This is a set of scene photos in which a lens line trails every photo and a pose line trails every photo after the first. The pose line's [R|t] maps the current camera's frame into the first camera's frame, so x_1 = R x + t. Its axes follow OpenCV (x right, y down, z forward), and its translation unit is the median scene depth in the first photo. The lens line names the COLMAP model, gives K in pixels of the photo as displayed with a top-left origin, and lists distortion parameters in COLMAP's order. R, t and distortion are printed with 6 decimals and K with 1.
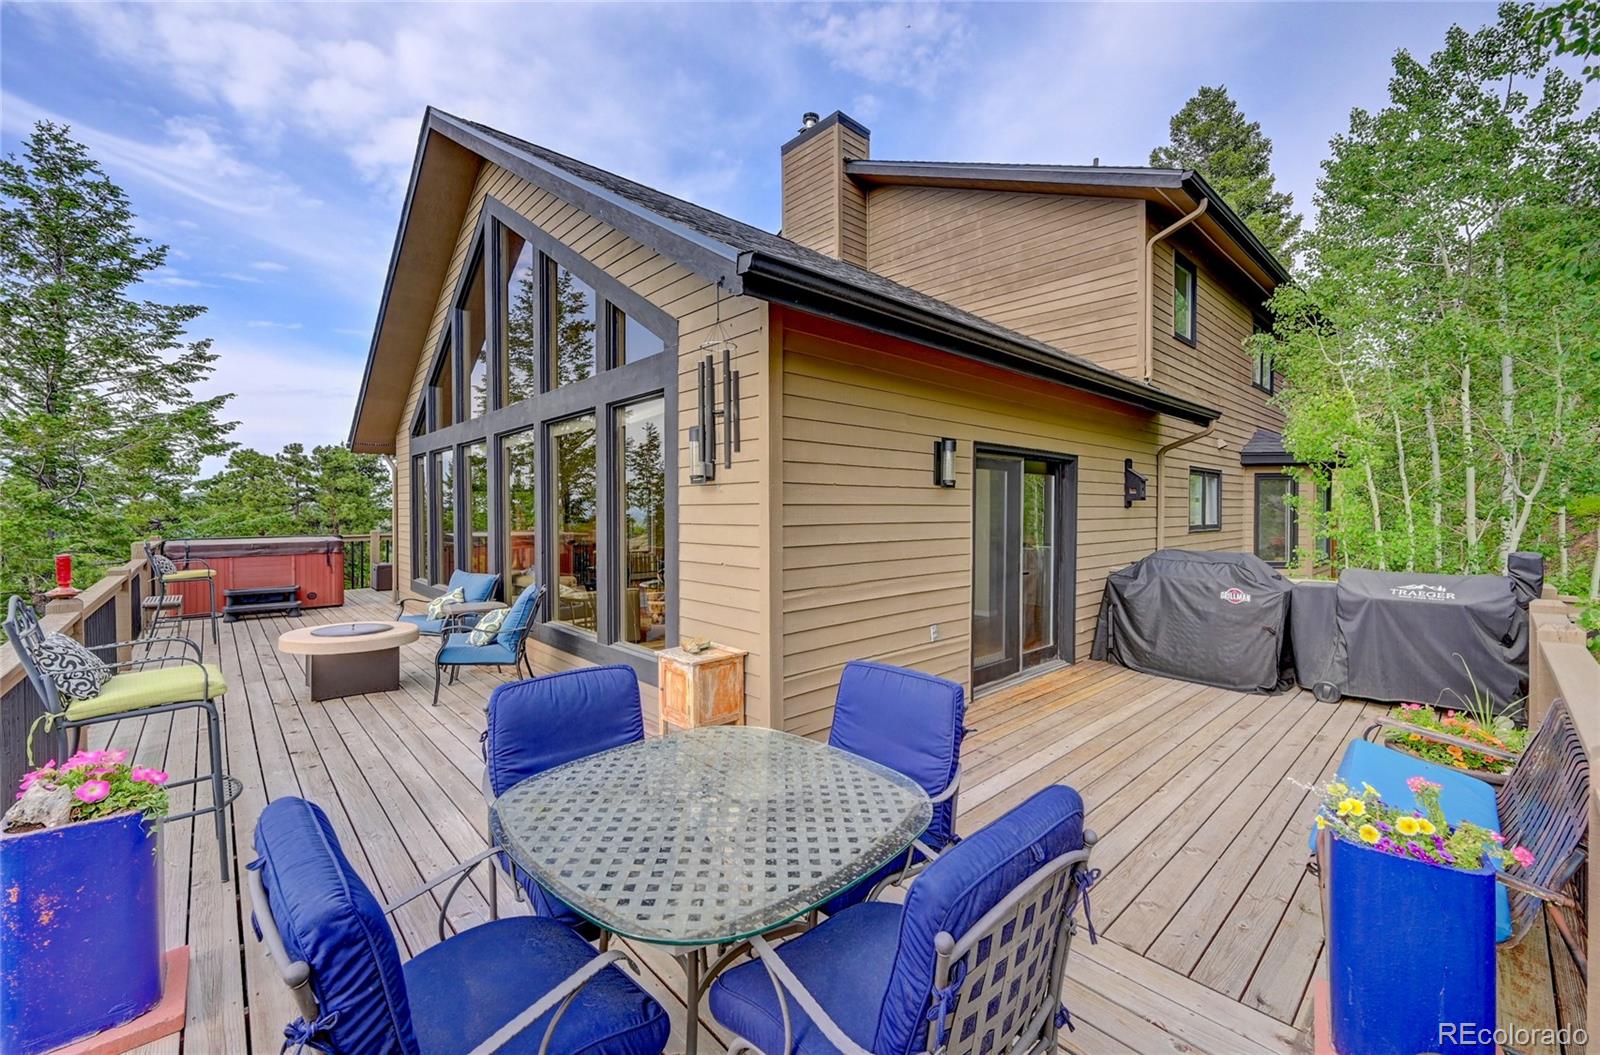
lens RADIAL K [[643.6, 0, 803.5], [0, 643.6, 520.9], [0, 0, 1]] dist [0.001730, 0.000266]
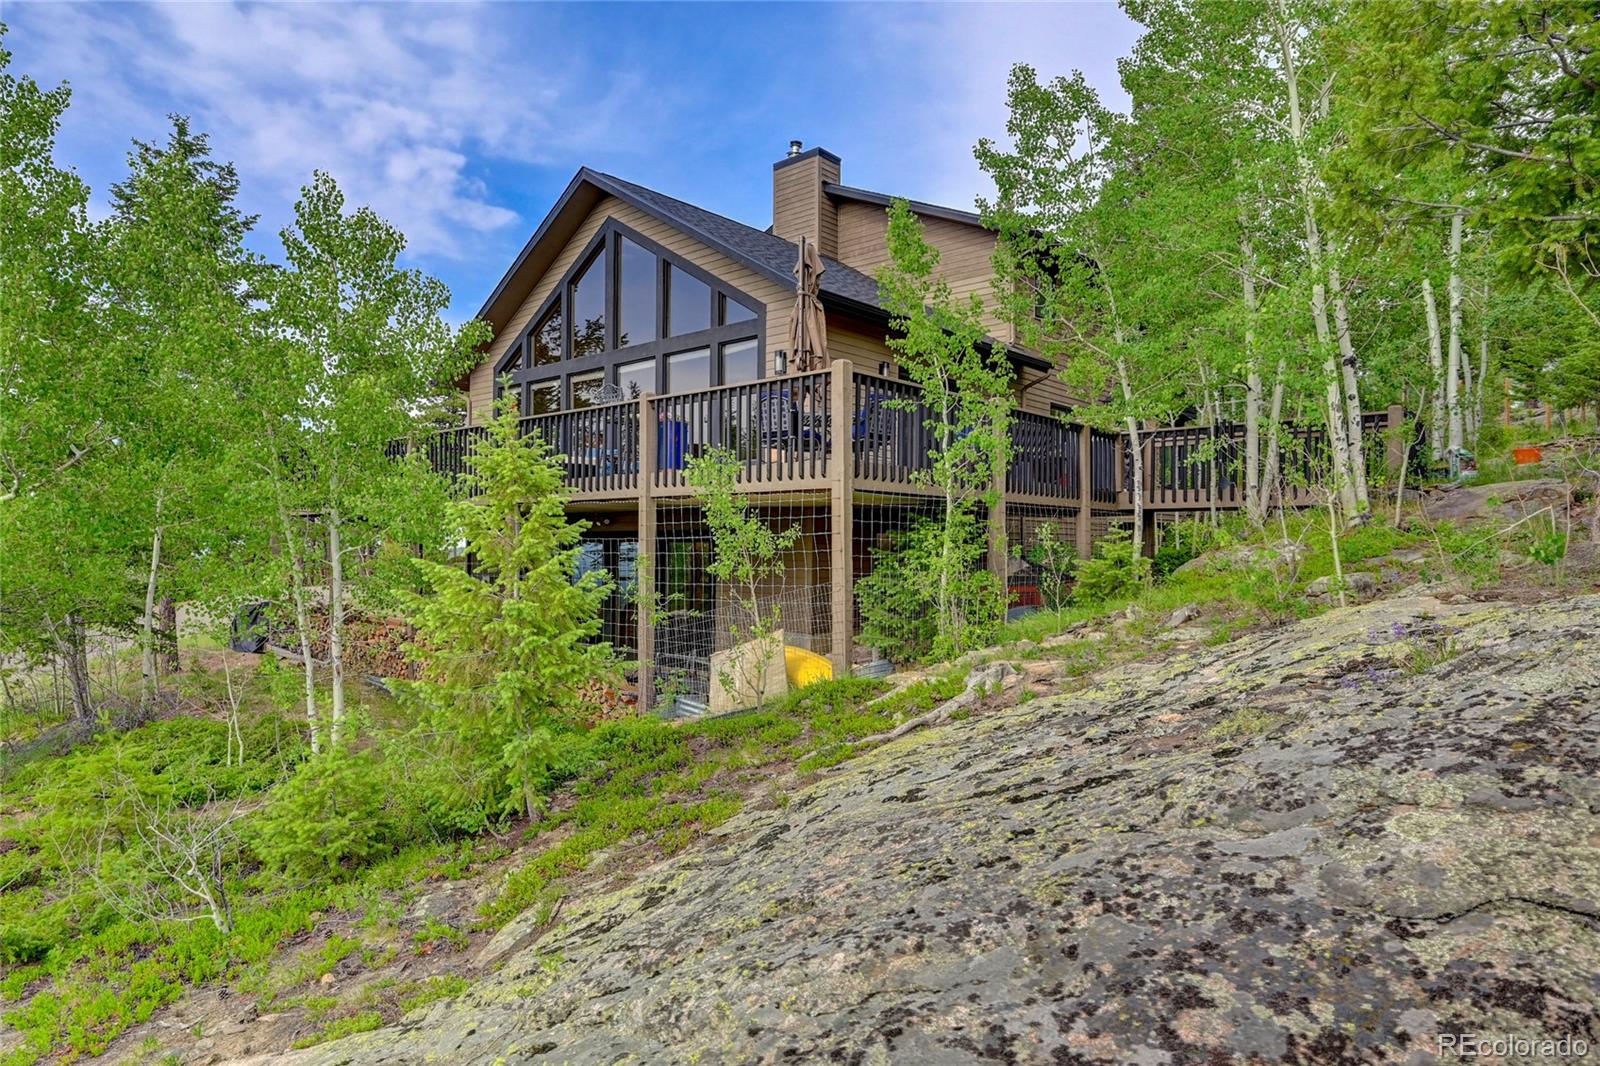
lens RADIAL K [[911.6, 0, 795.3], [0, 911.6, 536.1], [0, 0, 1]] dist [-0.004046, -0.000602]
pose [[0.996271, 0.011781, 0.085470, -0.211868], [-0.009932, 0.999708, -0.022024, 0.334899], [-0.085705, 0.021093, 0.996097, -1.282139]]
